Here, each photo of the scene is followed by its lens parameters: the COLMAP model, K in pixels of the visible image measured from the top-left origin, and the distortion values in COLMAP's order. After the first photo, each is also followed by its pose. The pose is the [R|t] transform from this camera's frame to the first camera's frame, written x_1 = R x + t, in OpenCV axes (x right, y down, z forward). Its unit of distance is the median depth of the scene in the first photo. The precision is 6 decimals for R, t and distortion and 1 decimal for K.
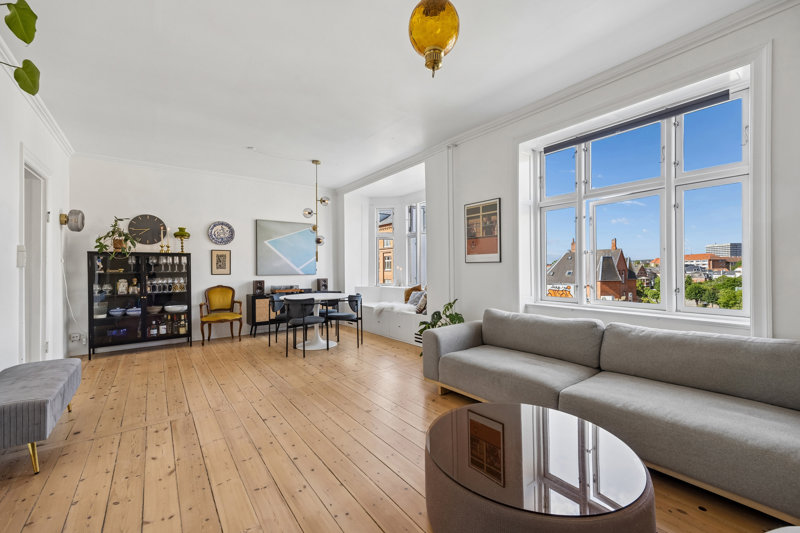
lens RADIAL K [[326.1, 0, 402.4], [0, 326.1, 268.7], [0, 0, 1]] dist [0.010611, 0.000874]
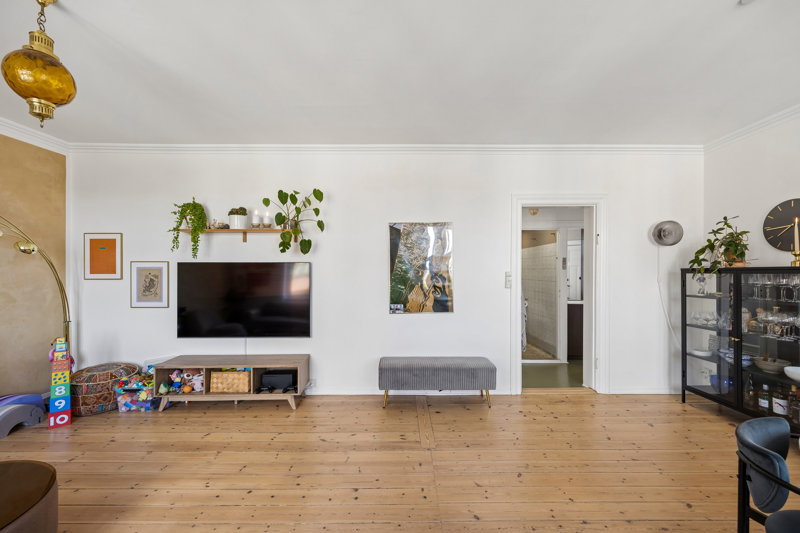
lens RADIAL K [[326.1, 0, 404.5], [0, 326.1, 270.7], [0, 0, 1]] dist [0.010611, 0.000874]
pose [[-0.588309, 0.003364, -0.808629, 0.134801], [0.001568, 0.999994, 0.003019, -0.067795], [0.808634, 0.000509, -0.588311, 1.250355]]
